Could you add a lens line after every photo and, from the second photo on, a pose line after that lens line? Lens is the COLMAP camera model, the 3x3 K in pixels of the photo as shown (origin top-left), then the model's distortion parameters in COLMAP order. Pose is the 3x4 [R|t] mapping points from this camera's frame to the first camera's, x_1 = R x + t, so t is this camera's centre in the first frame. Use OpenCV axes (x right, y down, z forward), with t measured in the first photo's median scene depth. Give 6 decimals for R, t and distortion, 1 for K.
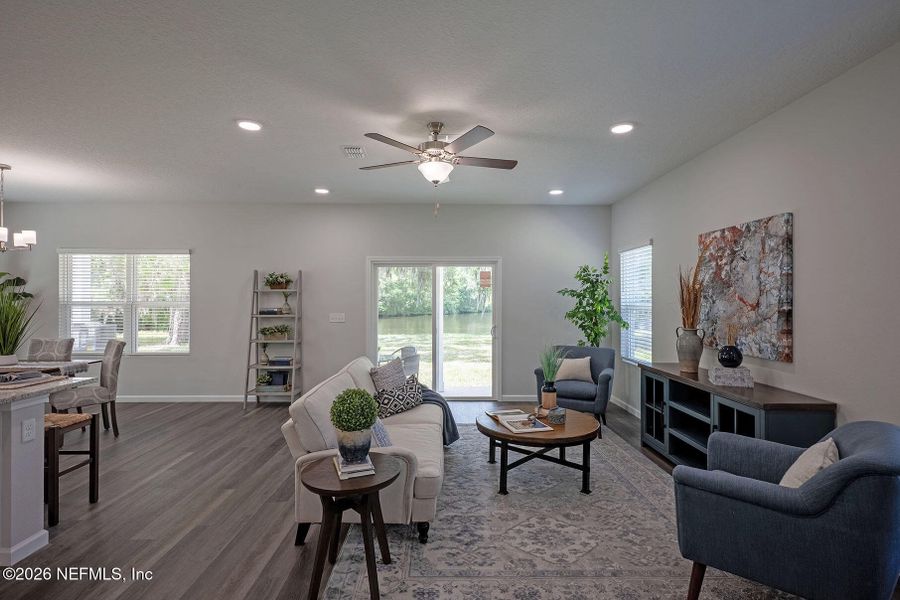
lens RADIAL K [[432.6, 0, 451.5], [0, 432.6, 300.0], [0, 0, 1]] dist [0.003724, 0.002074]
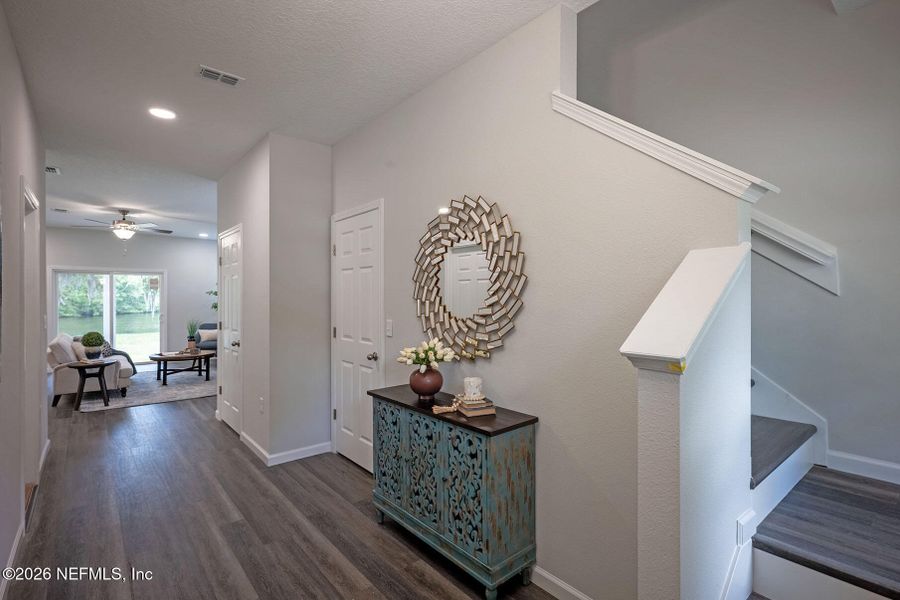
lens RADIAL K [[432.6, 0, 451.5], [0, 432.6, 300.0], [0, 0, 1]] dist [0.003724, 0.002074]
pose [[0.777406, -0.004141, 0.628986, -0.114761], [0.002033, 0.999990, 0.004071, 0.005409], [-0.628996, -0.001886, 0.777406, -1.430630]]
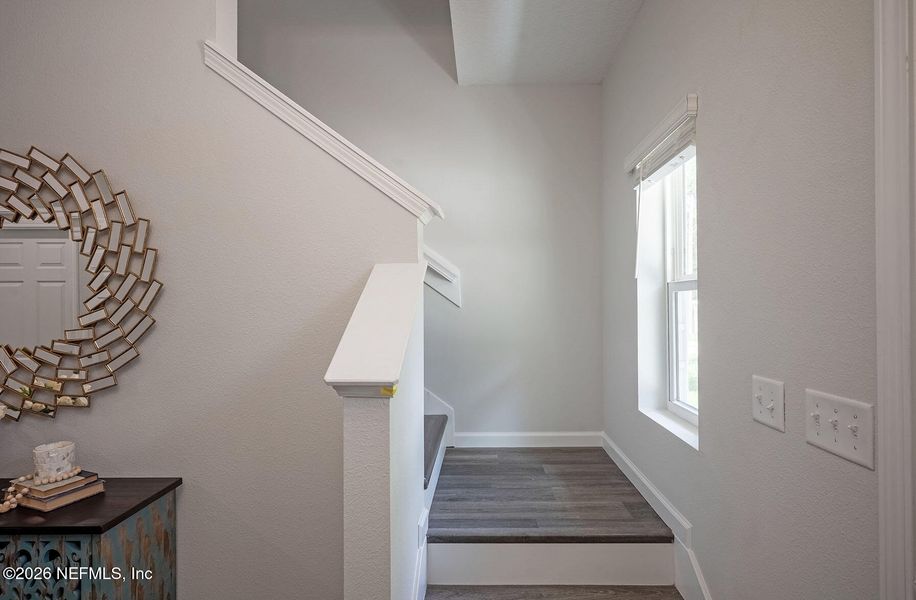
lens RADIAL K [[438.0, 0, 479.0], [0, 438.0, 303.6], [0, 0, 1]] dist [0.000920, 0.000364]
pose [[0.022859, 0.002266, 0.999736, -0.080358], [0.004243, 0.999988, -0.002363, -0.002610], [-0.999730, 0.004296, 0.022849, -1.350802]]
